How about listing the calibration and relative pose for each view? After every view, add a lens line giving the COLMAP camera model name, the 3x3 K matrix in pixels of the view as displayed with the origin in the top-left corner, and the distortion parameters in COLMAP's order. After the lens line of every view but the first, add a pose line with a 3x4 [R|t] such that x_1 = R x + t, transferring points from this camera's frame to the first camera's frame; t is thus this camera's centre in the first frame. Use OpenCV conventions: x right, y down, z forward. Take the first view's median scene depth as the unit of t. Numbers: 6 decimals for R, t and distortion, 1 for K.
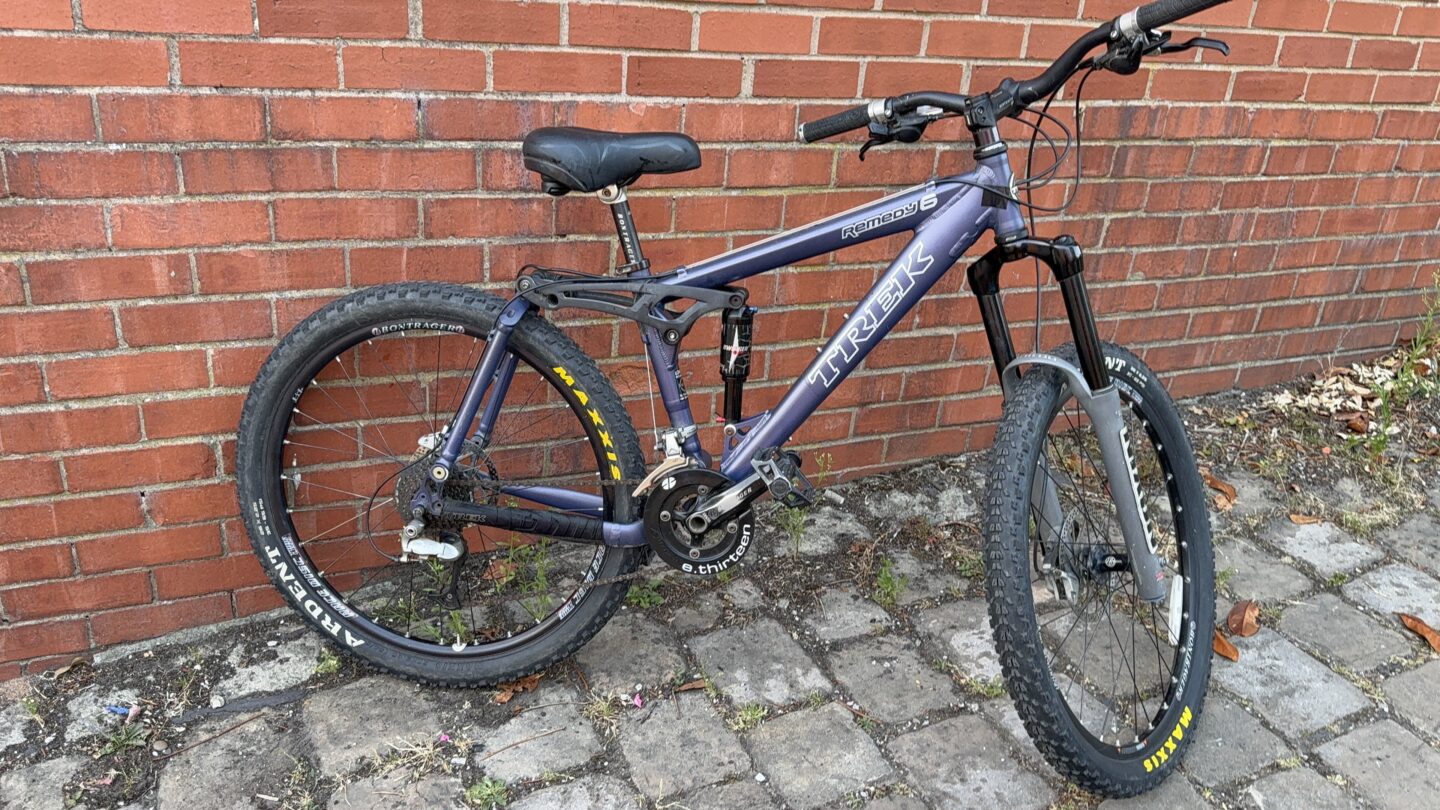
lens RADIAL K [[1144.1, 0, 727.7], [0, 1144.1, 441.4], [0, 0, 1]] dist [0.081950, -0.096024]
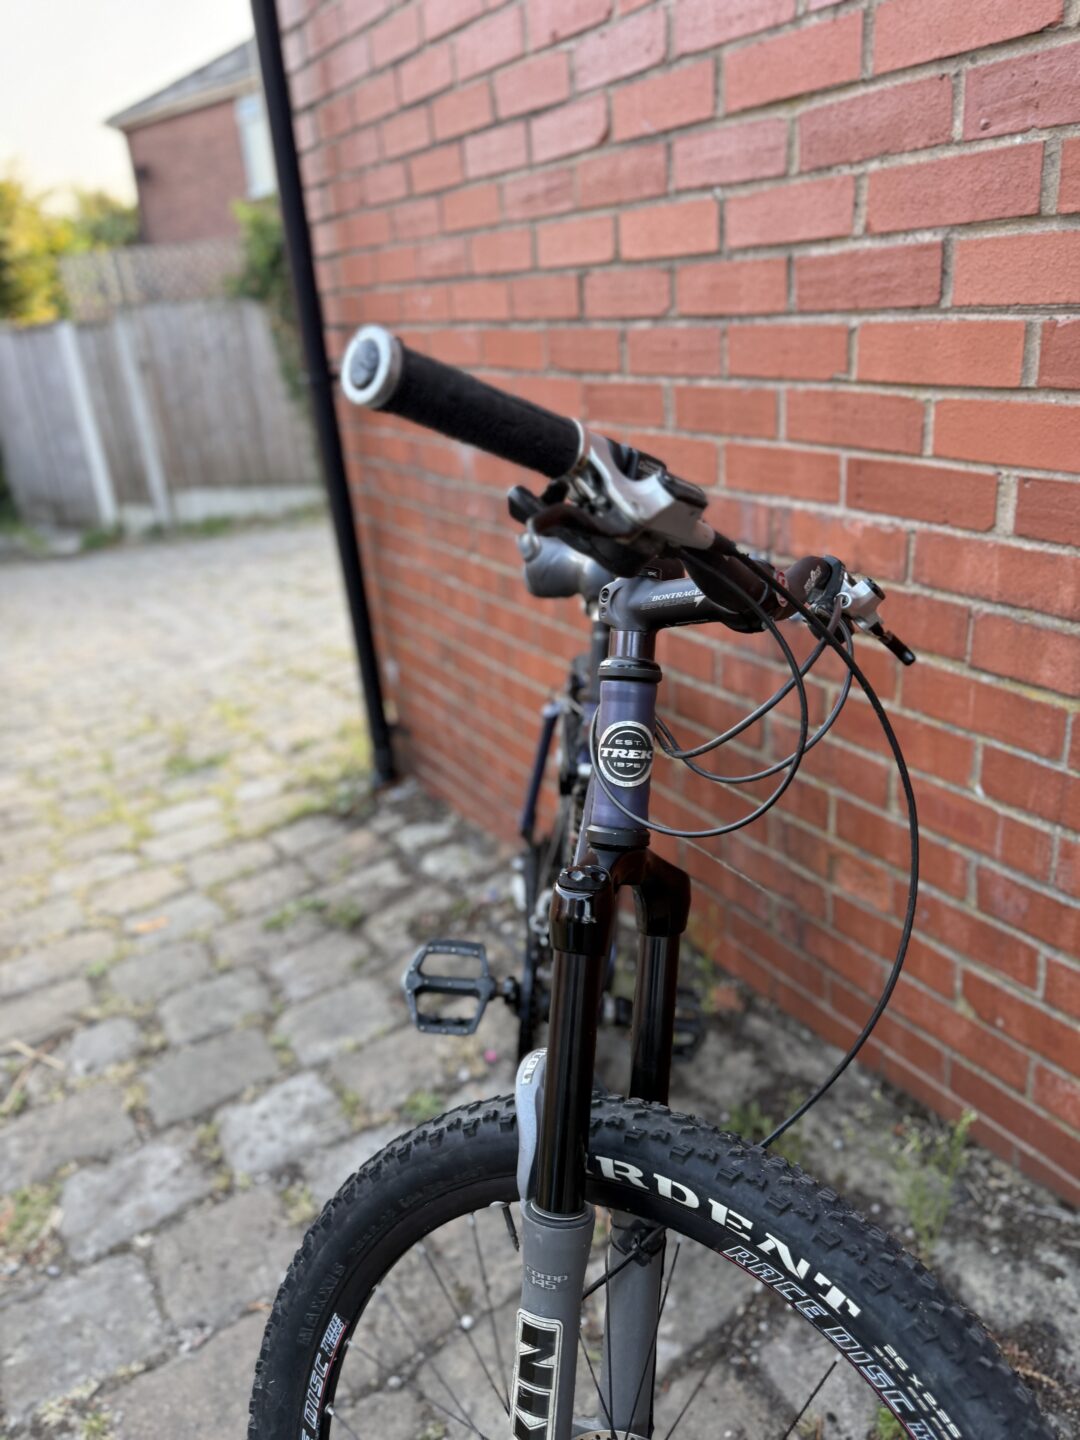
lens RADIAL K [[1035.0, 0, 542.8], [0, 1035.0, 707.2], [0, 0, 1]] dist [0.036767, -0.054539]
pose [[0.109970, 0.292514, -0.949917, 0.565718], [-0.338065, 0.909741, 0.241006, -0.279343], [0.934676, 0.294630, 0.198933, 0.723194]]
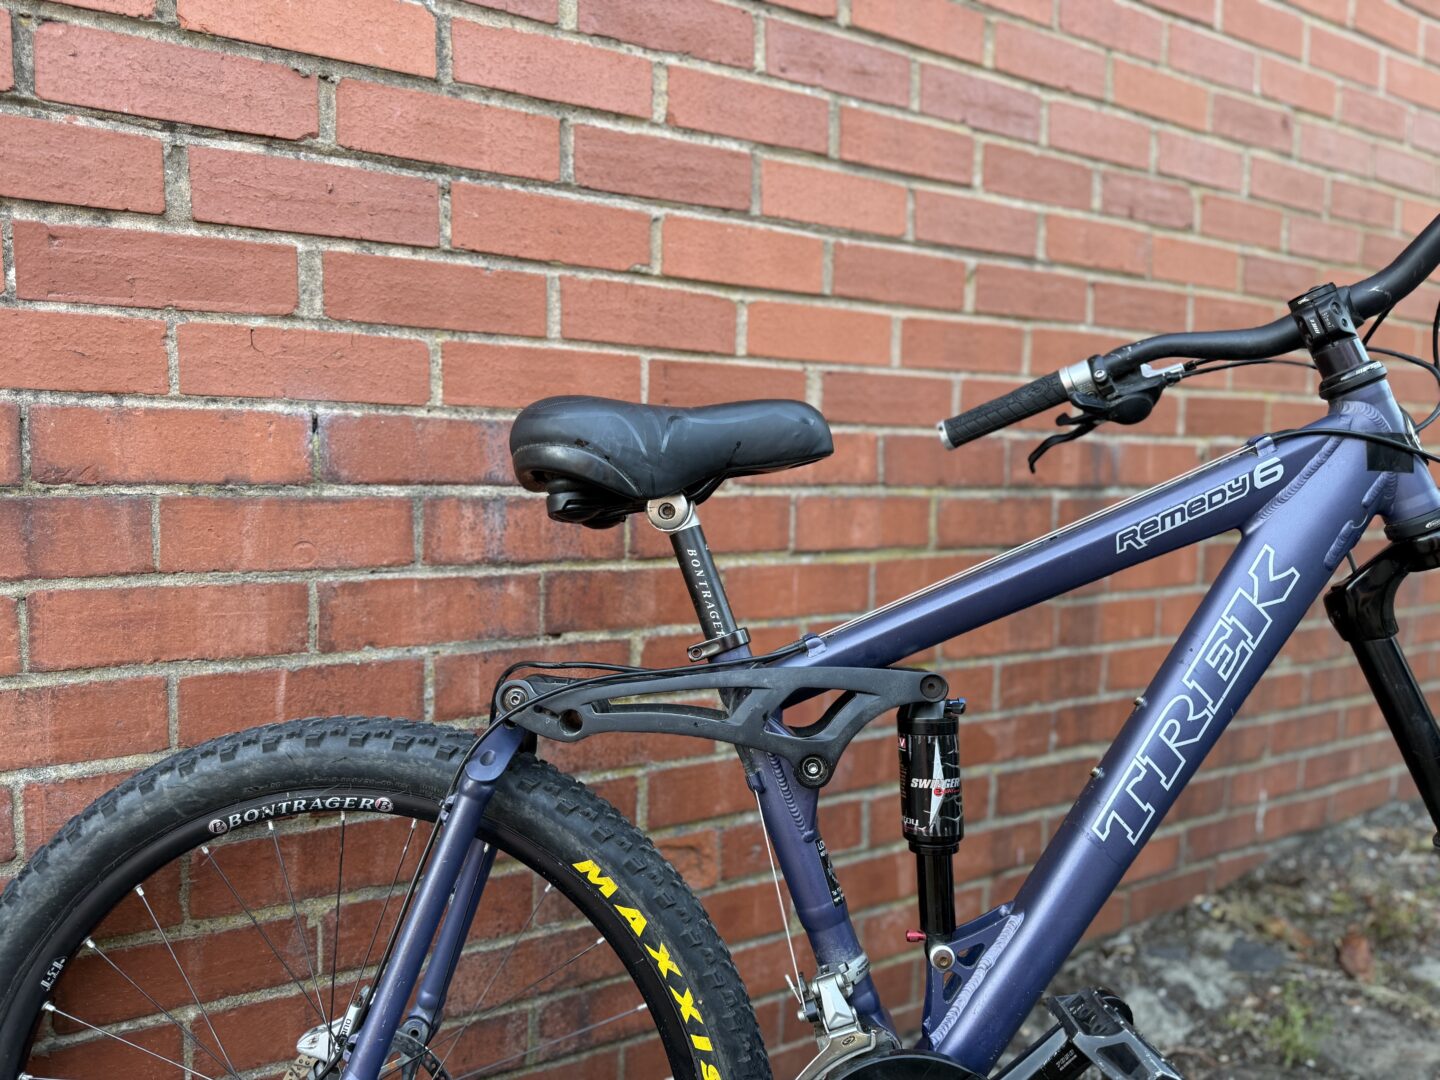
lens RADIAL K [[1035.0, 0, 723.2], [0, 1035.0, 546.4], [0, 0, 1]] dist [0.036767, -0.054539]
pose [[0.992012, -0.074806, 0.101565, -0.110841], [0.104698, 0.937377, -0.332209, -0.032554], [-0.070354, 0.340189, 0.937721, 0.474138]]
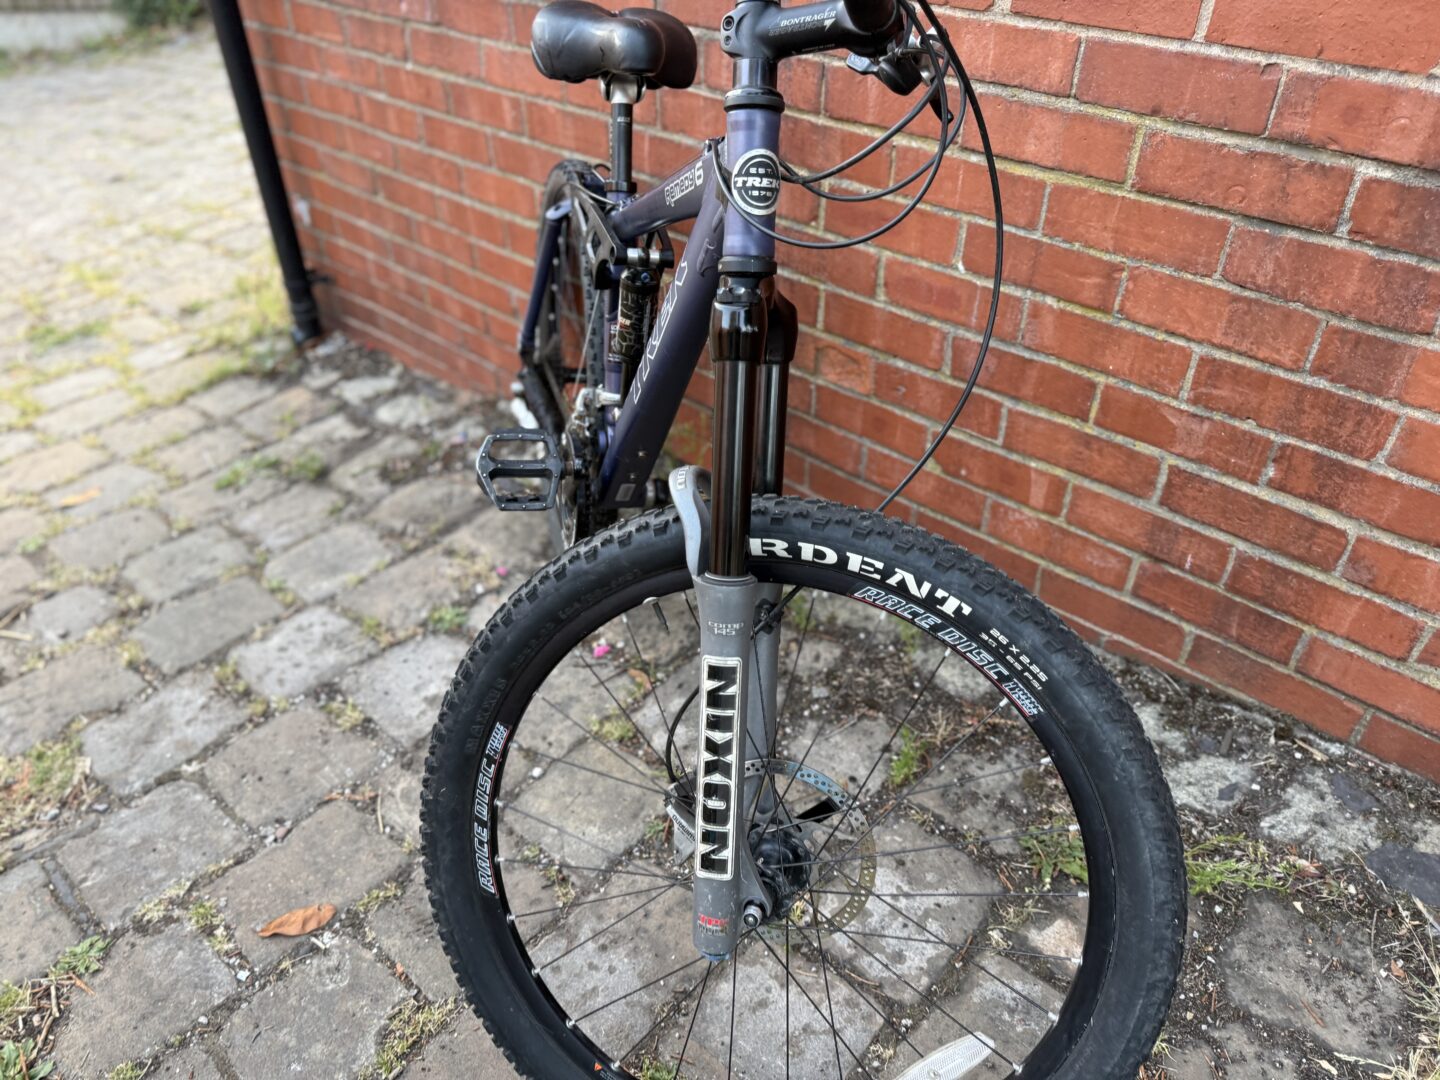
lens RADIAL K [[1035.0, 0, 711.5], [0, 1035.0, 552.4], [0, 0, 1]] dist [0.036767, -0.054539]
pose [[0.384137, 0.492113, -0.781193, 0.602895], [-0.360174, 0.858947, 0.363985, -0.199633], [0.850126, 0.141545, 0.507200, 0.626407]]
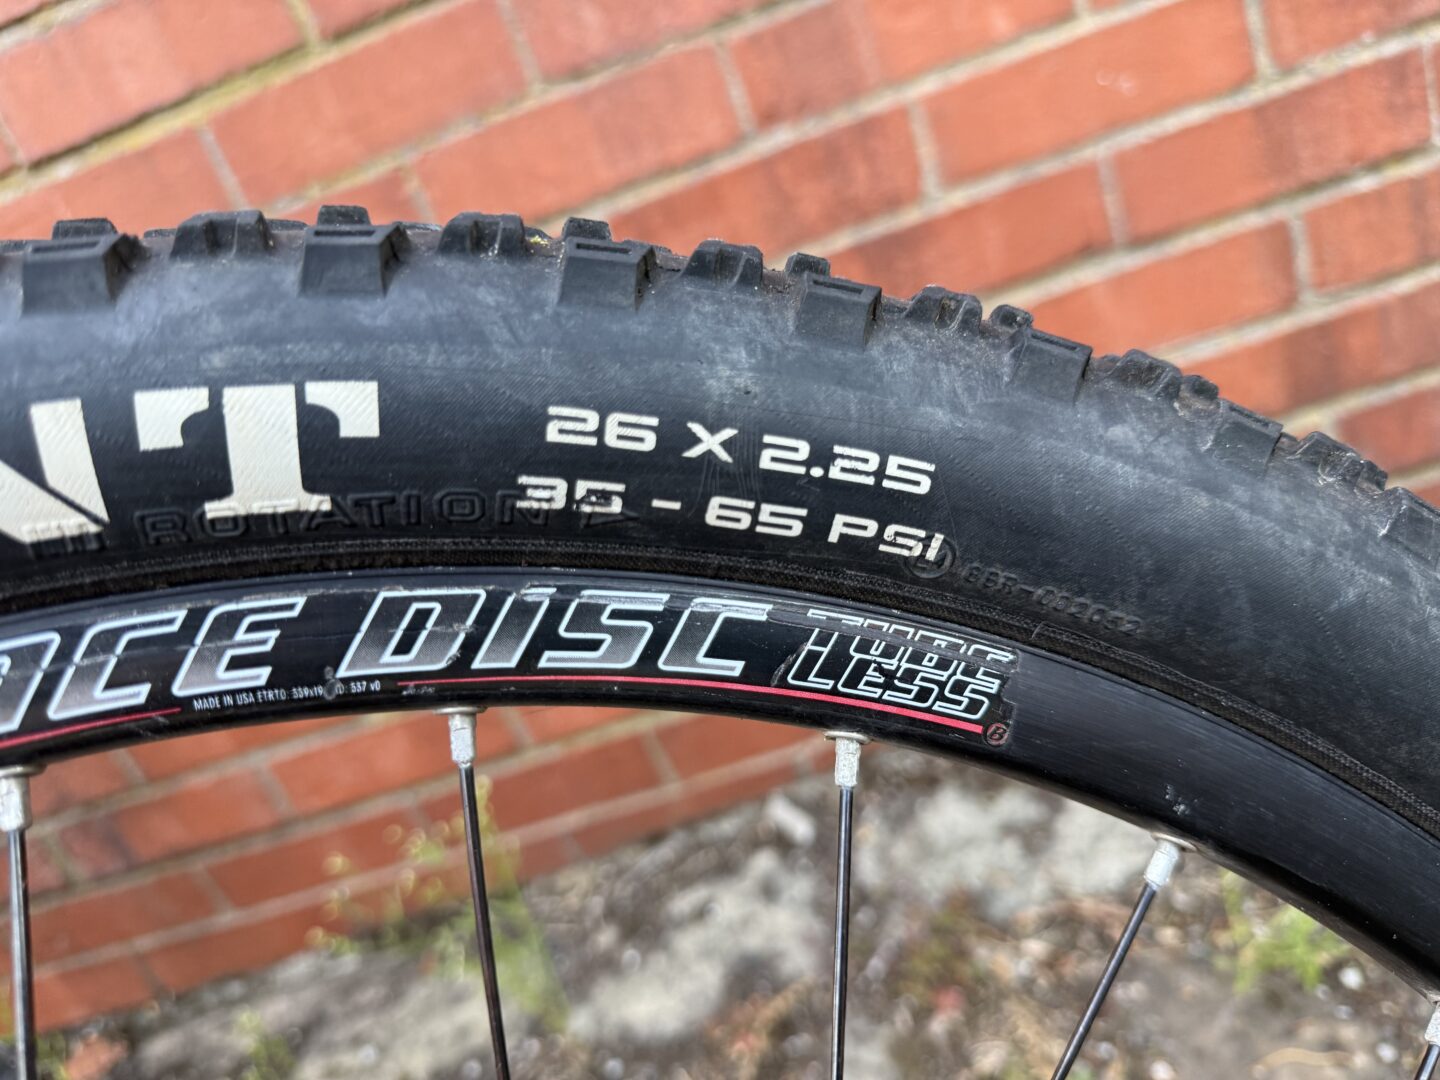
lens RADIAL K [[1083.2, 0, 721.6], [0, 1083.2, 530.6], [0, 0, 1]] dist [-0.038365, -0.000757]
pose [[0.811088, -0.195812, -0.551175, 0.381564], [0.201723, 0.978132, -0.050645, -0.045046], [0.549039, -0.070107, 0.832851, 0.886343]]
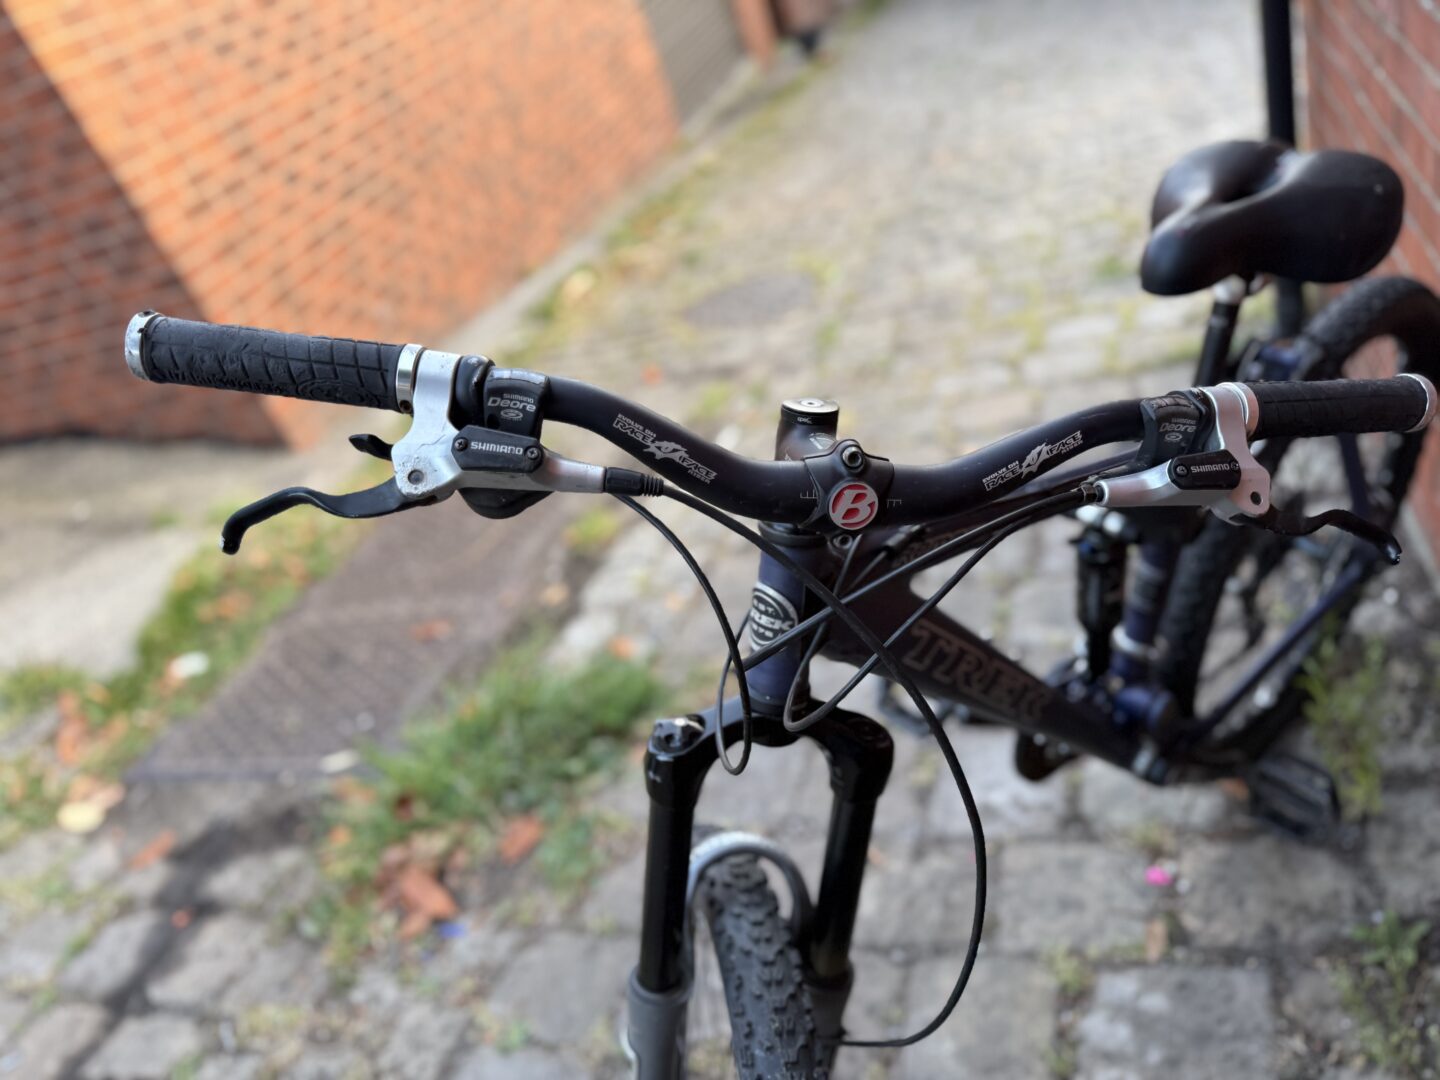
lens RADIAL K [[1035.0, 0, 727.7], [0, 1035.0, 540.1], [0, 0, 1]] dist [0.036767, -0.054539]
pose [[-0.640594, 0.535587, -0.550259, 0.385871], [-0.061149, 0.678739, 0.731829, -0.441682], [0.765441, 0.502453, -0.402046, 0.947365]]
